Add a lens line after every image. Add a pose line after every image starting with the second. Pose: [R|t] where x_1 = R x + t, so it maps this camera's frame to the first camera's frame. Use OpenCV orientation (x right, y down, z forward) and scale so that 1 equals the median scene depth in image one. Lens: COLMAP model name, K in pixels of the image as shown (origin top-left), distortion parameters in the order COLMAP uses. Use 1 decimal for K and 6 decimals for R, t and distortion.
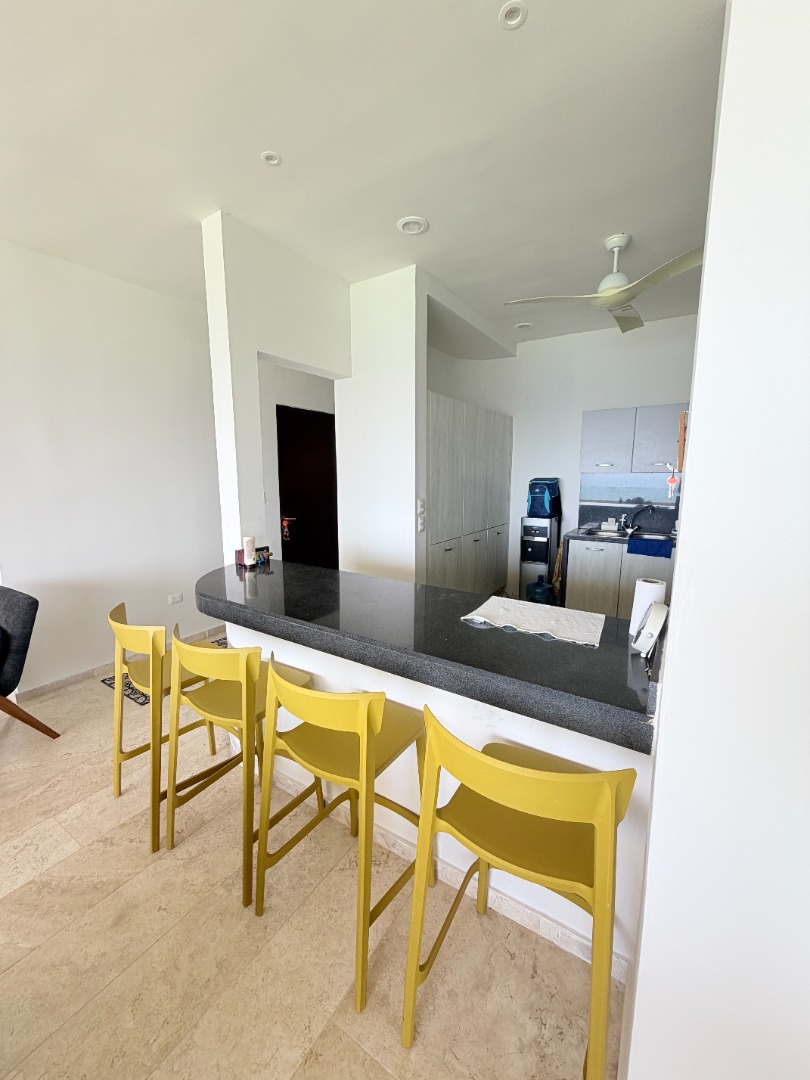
lens RADIAL K [[430.5, 0, 409.7], [0, 430.5, 540.4], [0, 0, 1]] dist [0.001846, -0.000073]
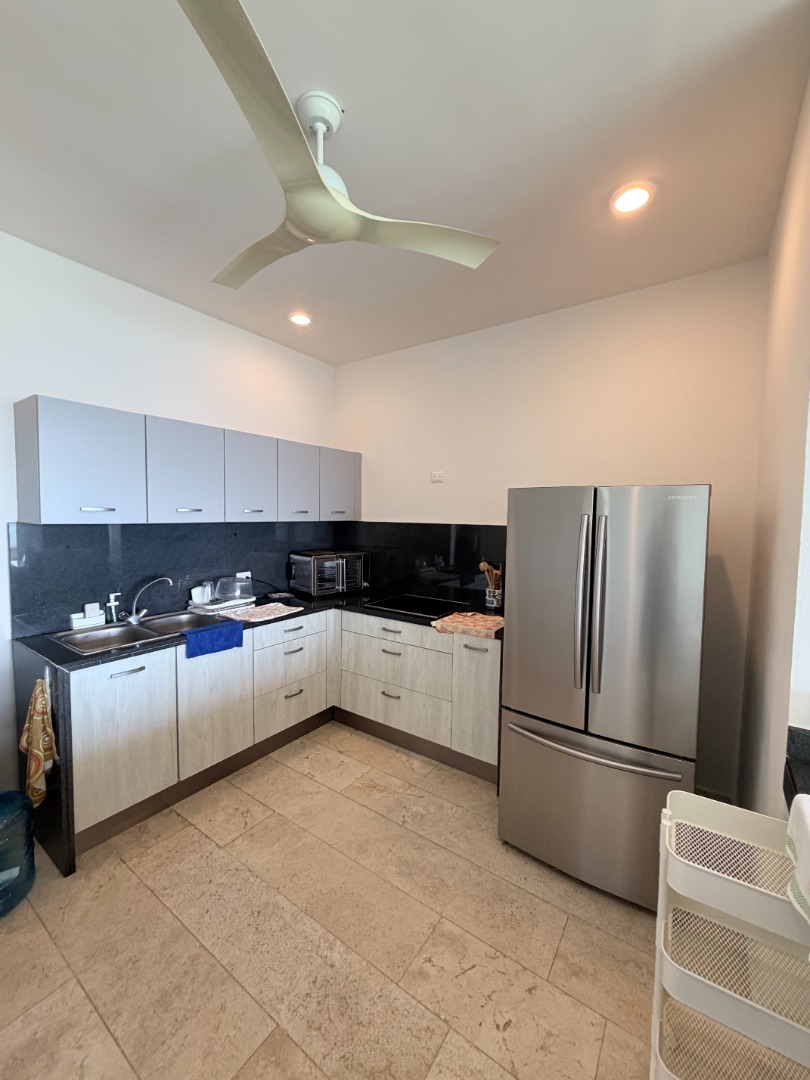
lens RADIAL K [[430.5, 0, 405.5], [0, 430.5, 540.1], [0, 0, 1]] dist [0.001846, -0.000073]
pose [[0.053269, -0.055518, 0.997036, -0.055627], [0.137939, 0.989291, 0.047717, -0.113348], [-0.989007, 0.134989, 0.060357, 0.618226]]
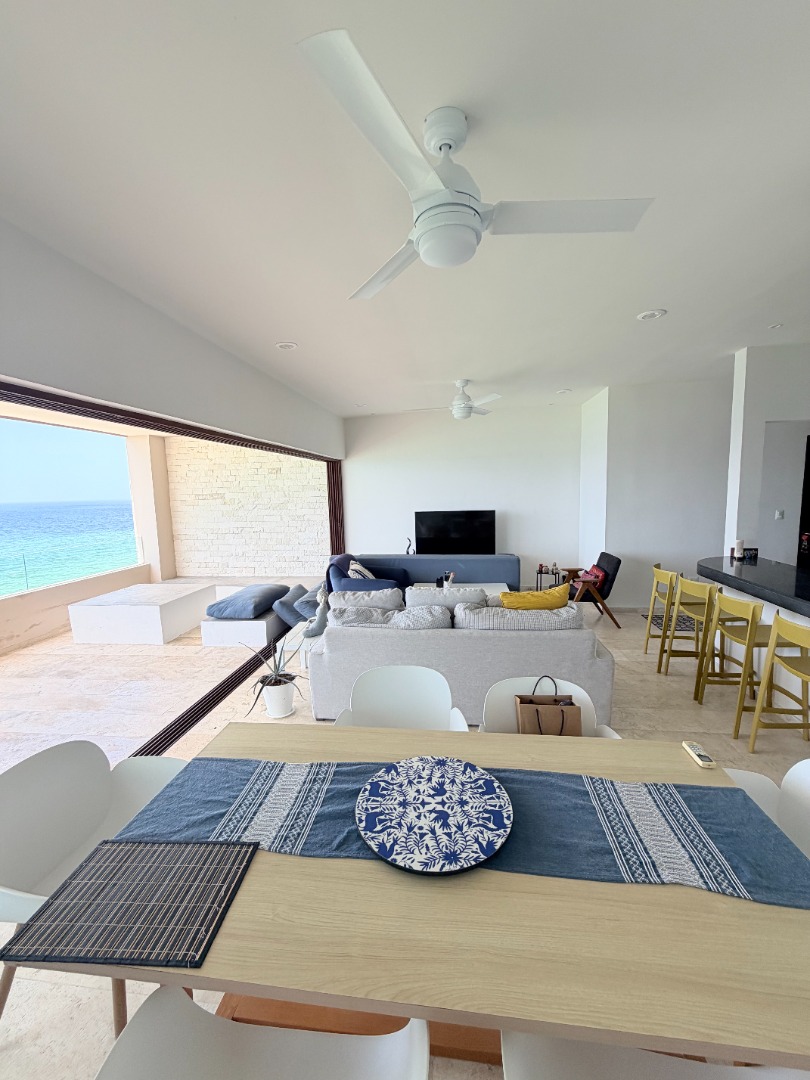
lens RADIAL K [[430.5, 0, 407.4], [0, 430.5, 539.4], [0, 0, 1]] dist [0.001846, -0.000073]
pose [[0.424584, 0.091324, -0.900771, 0.658333], [-0.110223, 0.992714, 0.048692, 0.057984], [0.898654, 0.078612, 0.431556, -0.970494]]
